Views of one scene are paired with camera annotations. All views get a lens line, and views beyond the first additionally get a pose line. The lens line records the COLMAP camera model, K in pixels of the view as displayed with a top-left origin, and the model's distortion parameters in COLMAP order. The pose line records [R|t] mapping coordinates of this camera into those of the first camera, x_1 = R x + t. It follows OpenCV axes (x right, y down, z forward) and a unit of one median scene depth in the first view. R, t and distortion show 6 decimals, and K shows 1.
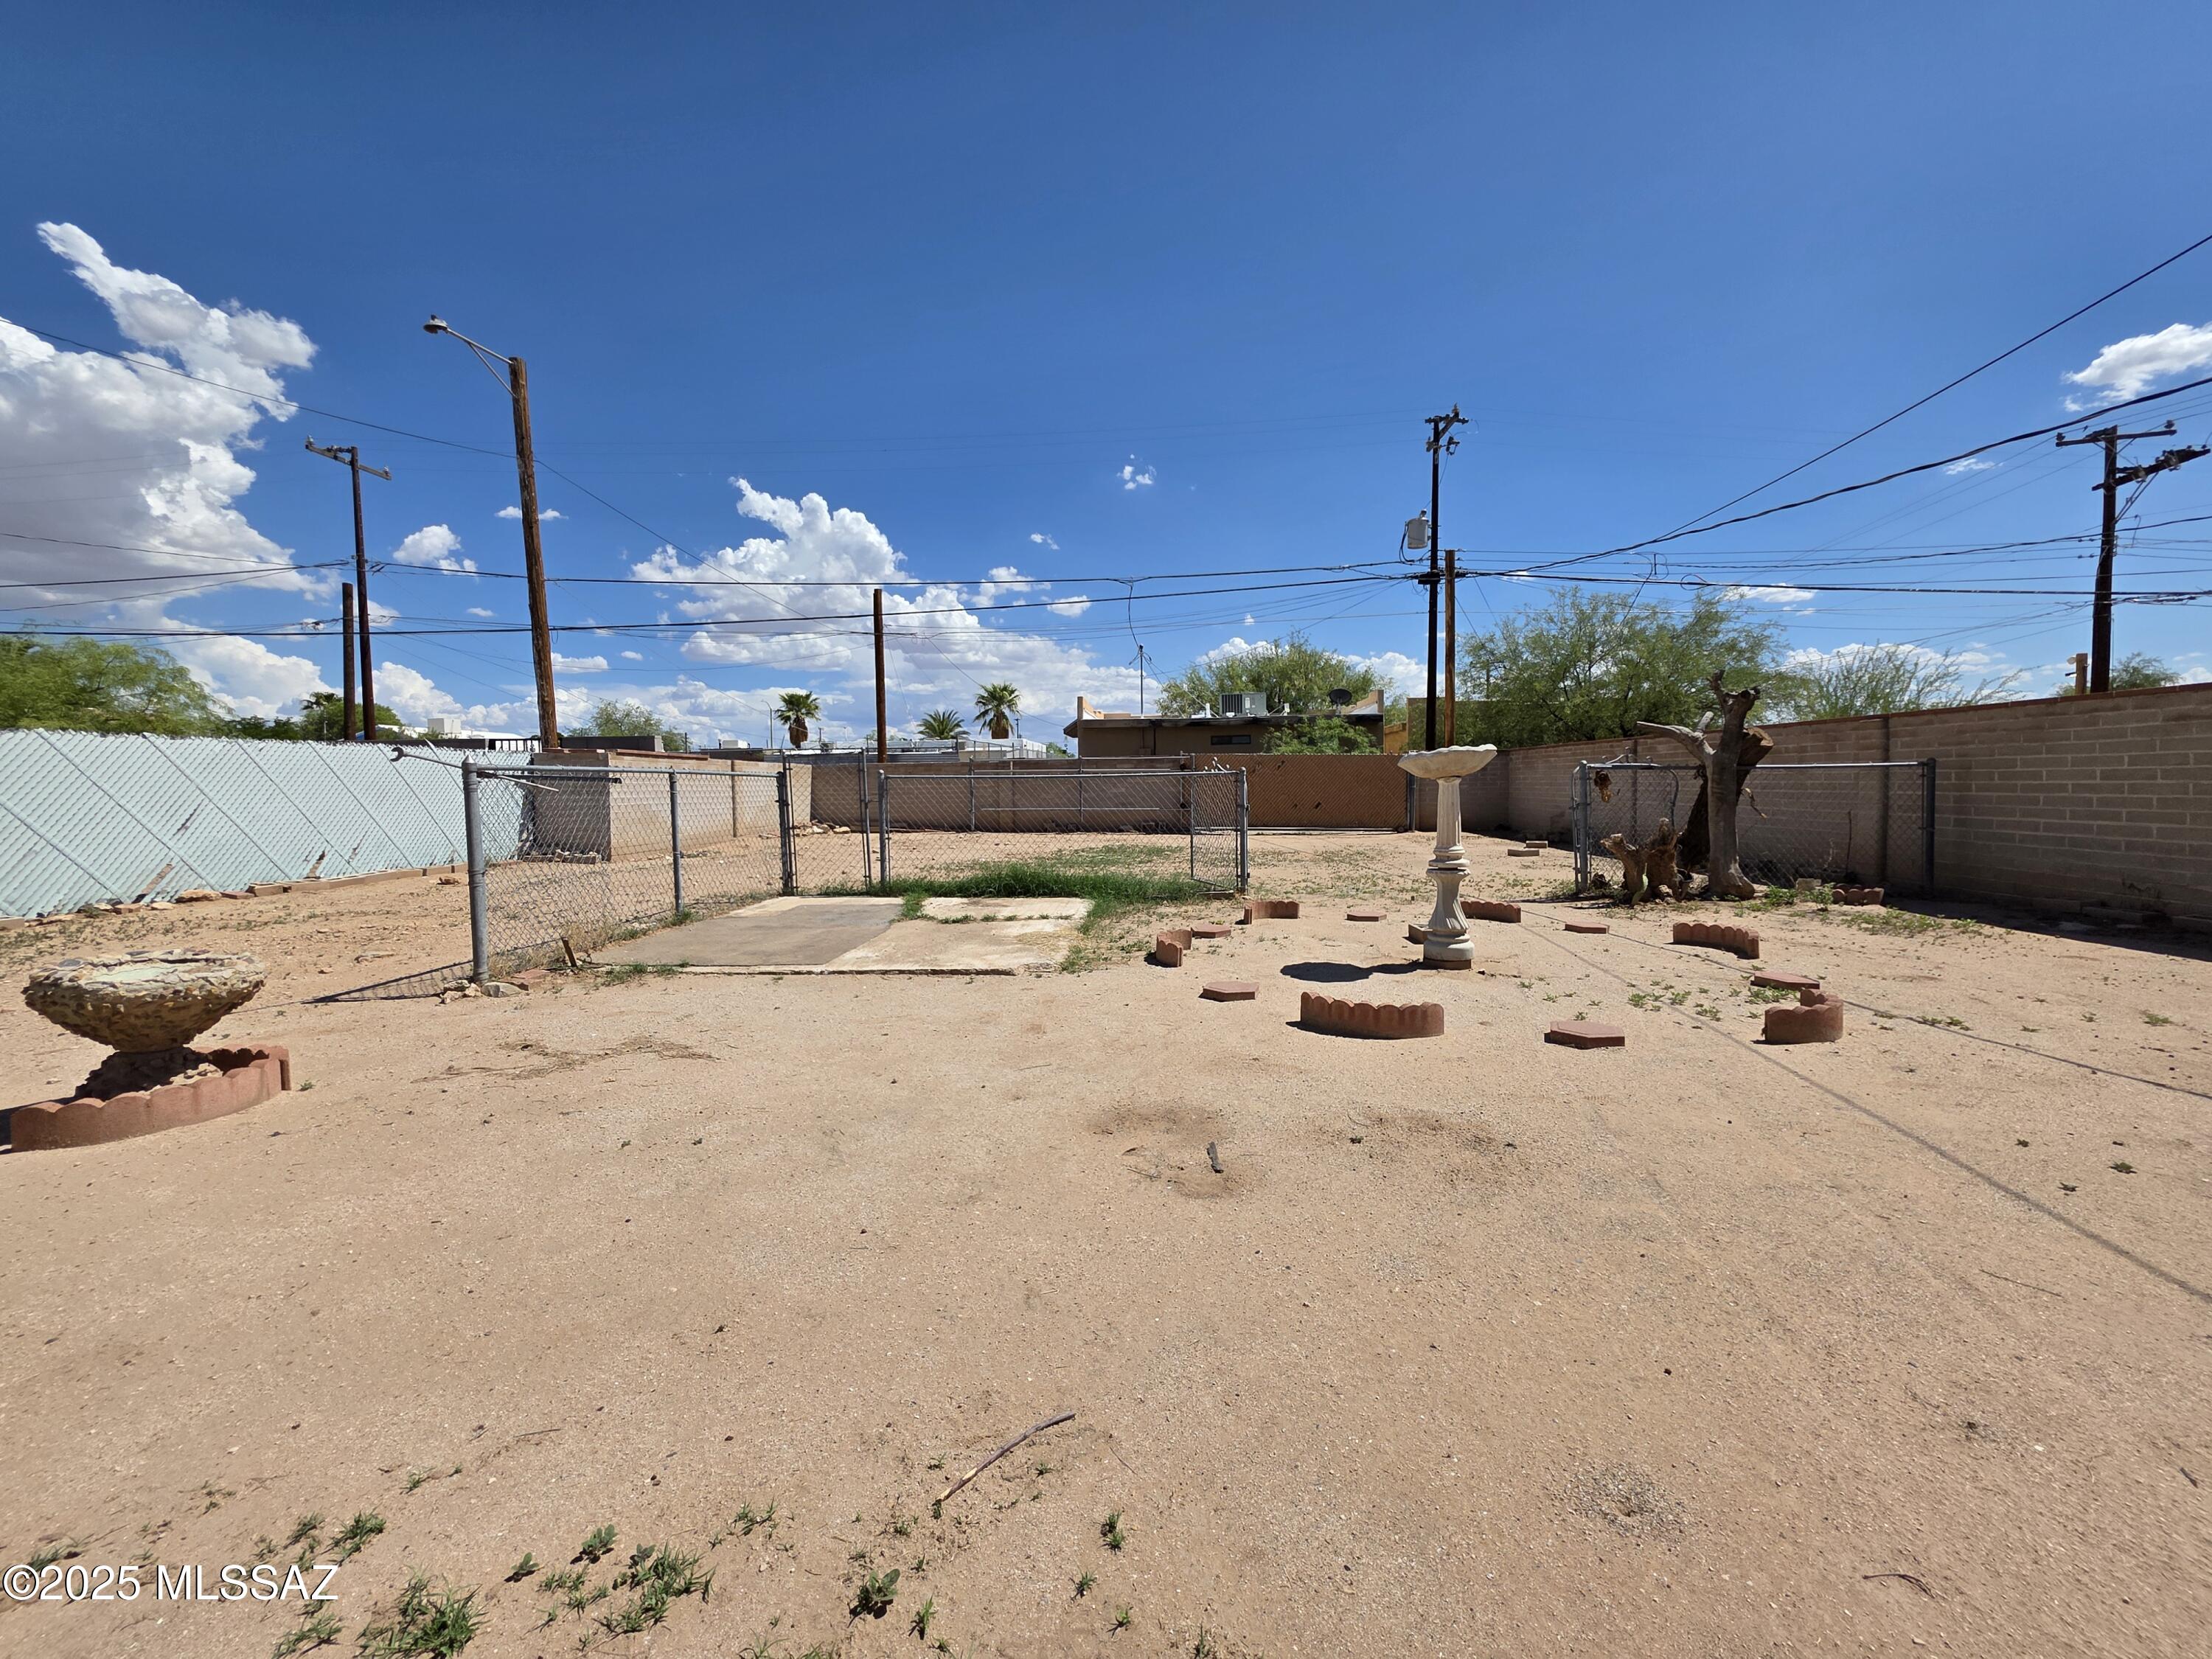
lens RADIAL K [[889.5, 0, 1106.5], [0, 889.5, 822.3], [0, 0, 1]] dist [-0.000169, -0.000017]
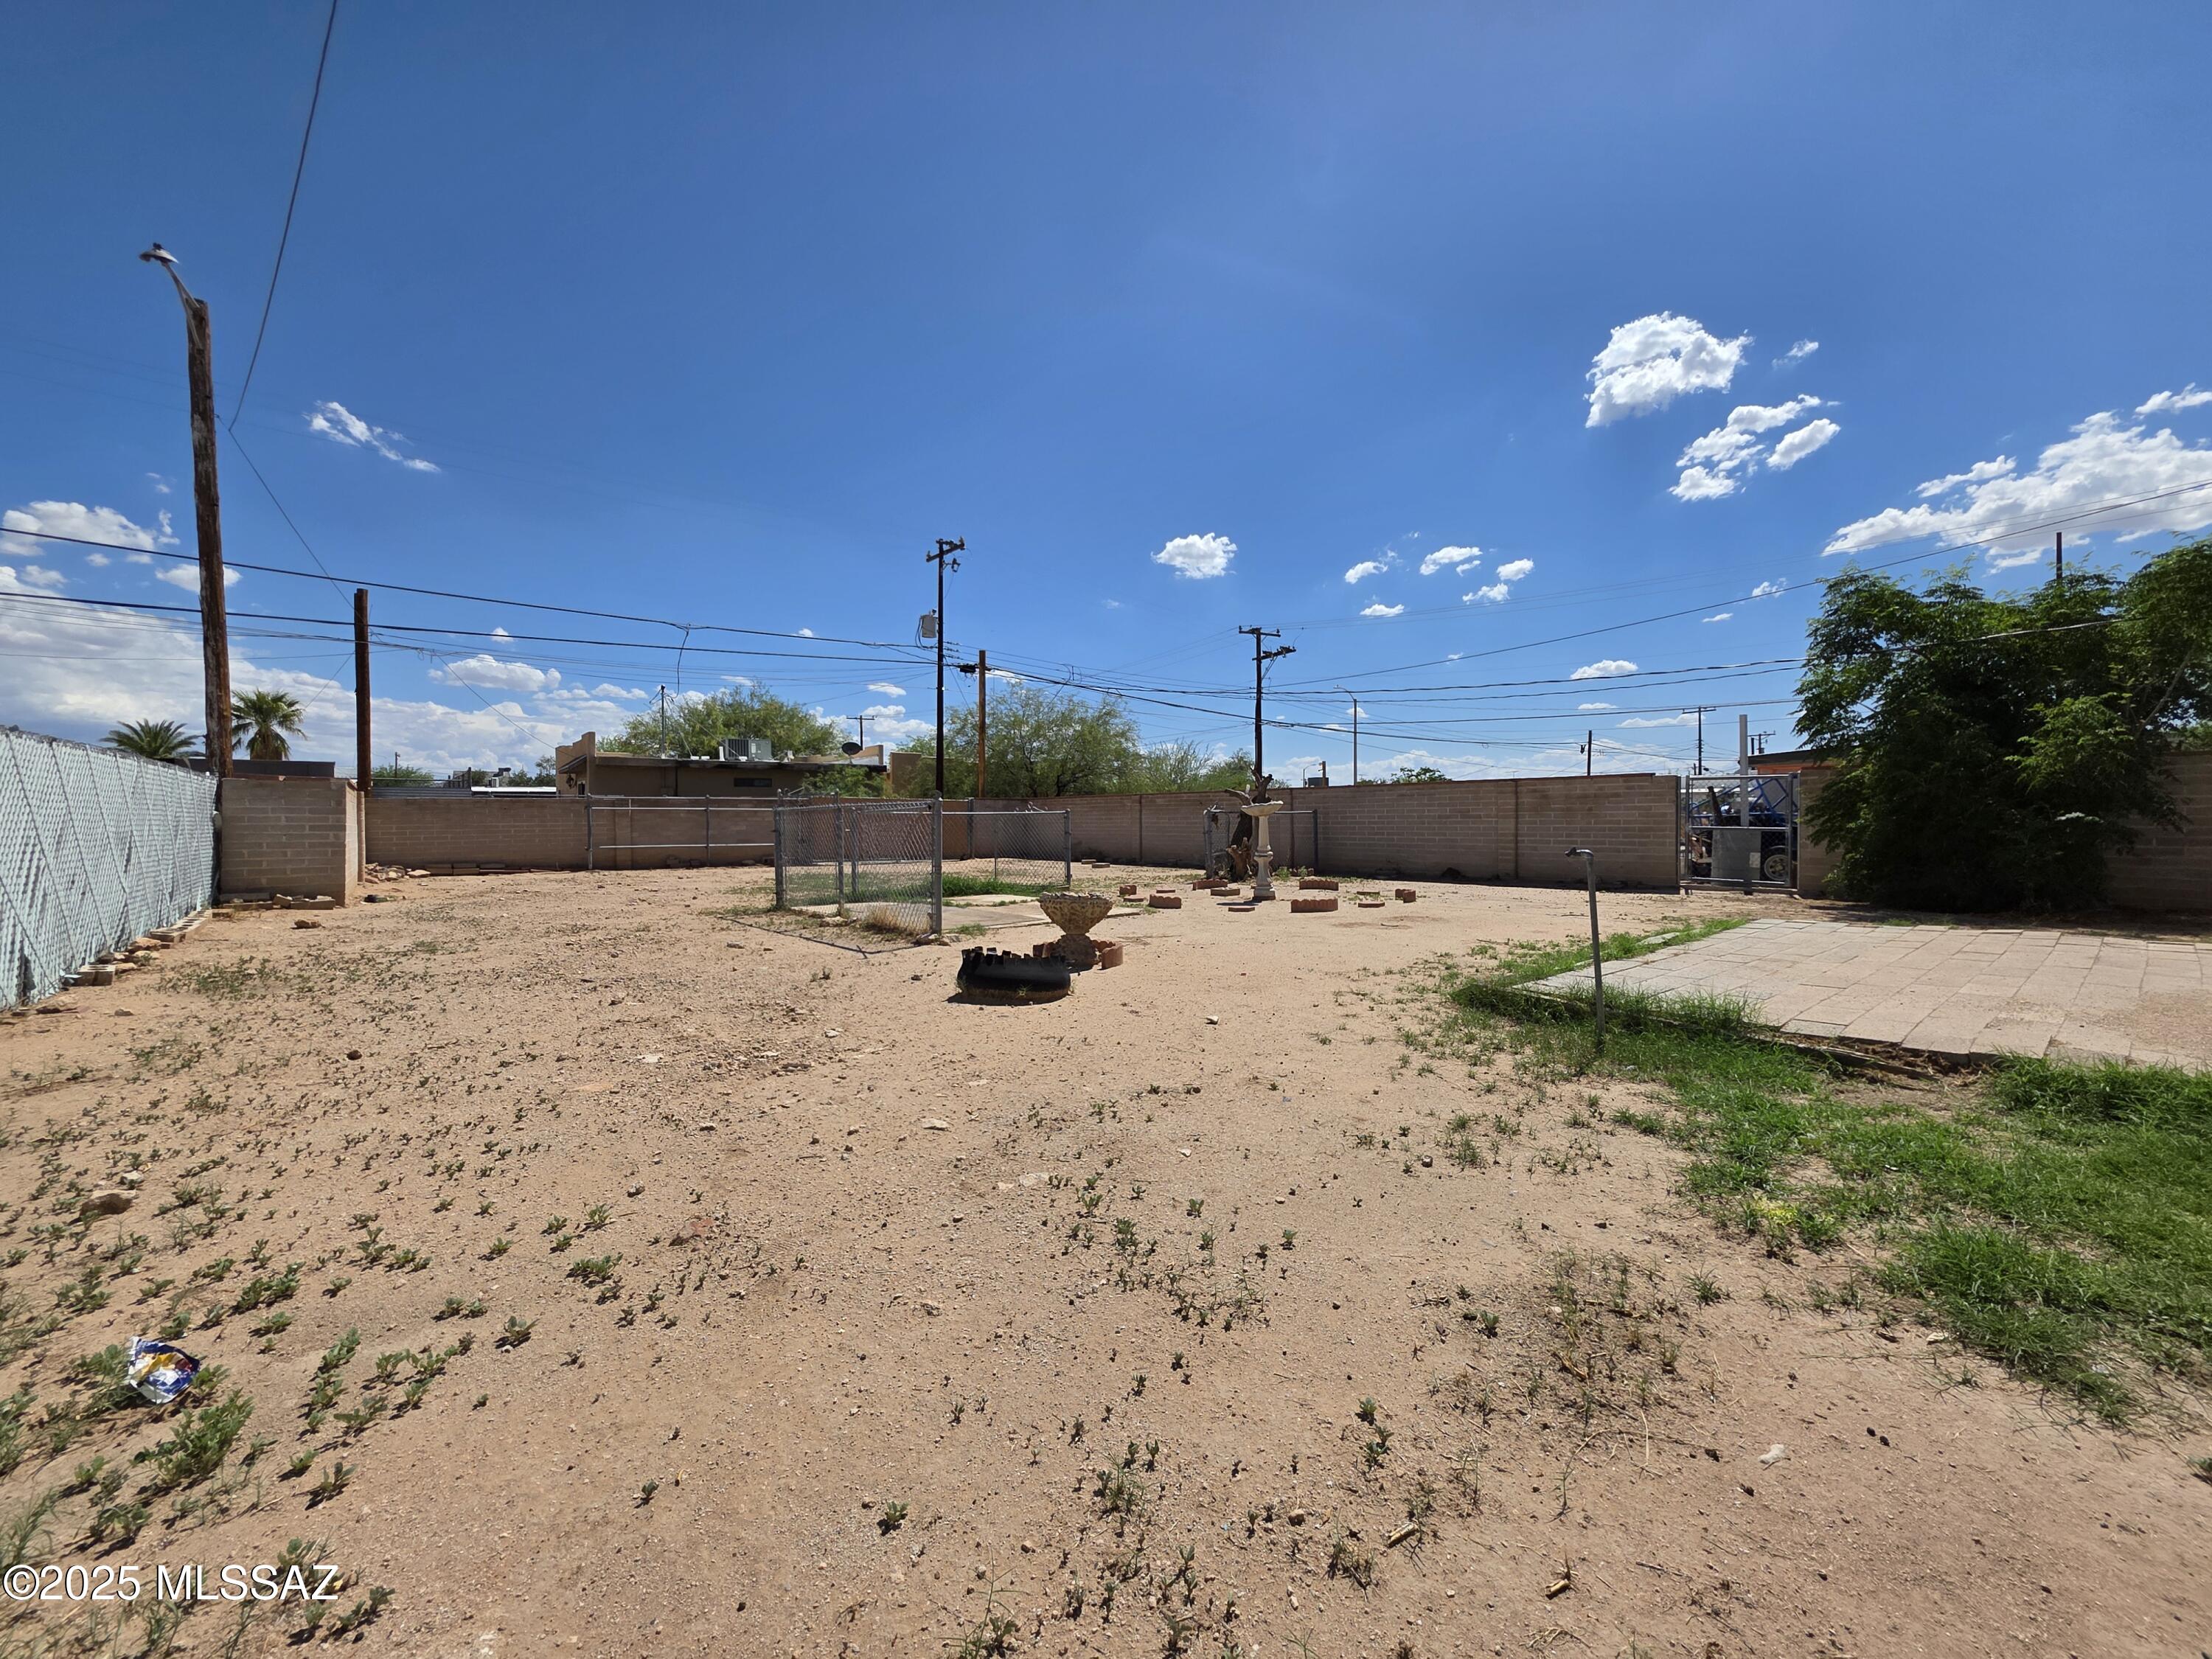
lens RADIAL K [[888.3, 0, 1105.7], [0, 888.3, 828.9], [0, 0, 1]] dist [-0.000917, -0.000124]
pose [[0.730972, 0.001063, 0.682406, -0.320428], [0.027094, 0.999165, -0.030579, 0.008275], [-0.681869, 0.040842, 0.730333, -0.081175]]
